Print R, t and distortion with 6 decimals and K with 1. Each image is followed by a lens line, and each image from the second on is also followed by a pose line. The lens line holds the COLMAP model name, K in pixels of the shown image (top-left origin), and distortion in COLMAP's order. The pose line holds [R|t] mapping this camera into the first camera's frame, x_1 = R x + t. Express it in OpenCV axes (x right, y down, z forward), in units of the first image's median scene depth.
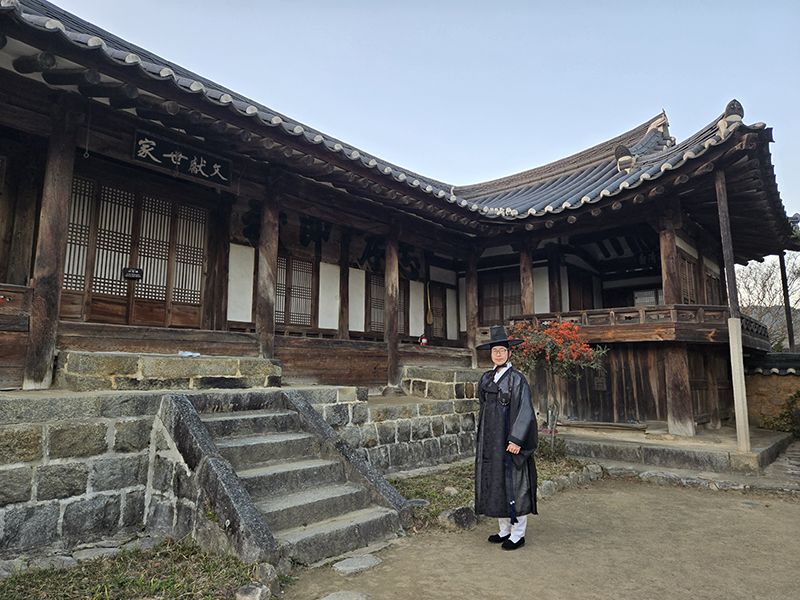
lens RADIAL K [[526.8, 0, 406.4], [0, 526.8, 293.7], [0, 0, 1]] dist [0.043516, -0.039720]
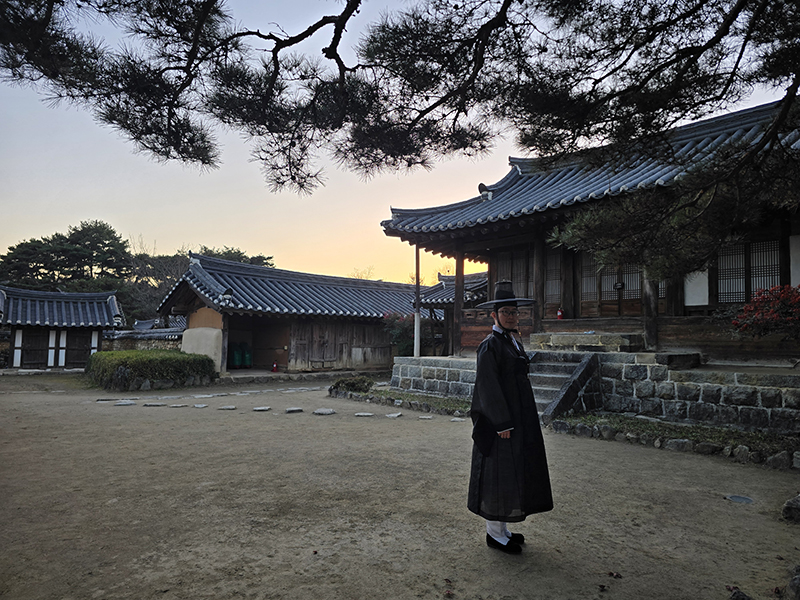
lens RADIAL K [[534.7, 0, 400.0], [0, 534.7, 300.5], [0, 0, 1]] dist [-0.005203, -0.002990]
pose [[-0.151921, -0.077945, -0.985314, 1.216553], [0.135031, 0.985902, -0.098812, 0.079046], [0.979125, -0.148059, -0.139255, 0.506586]]
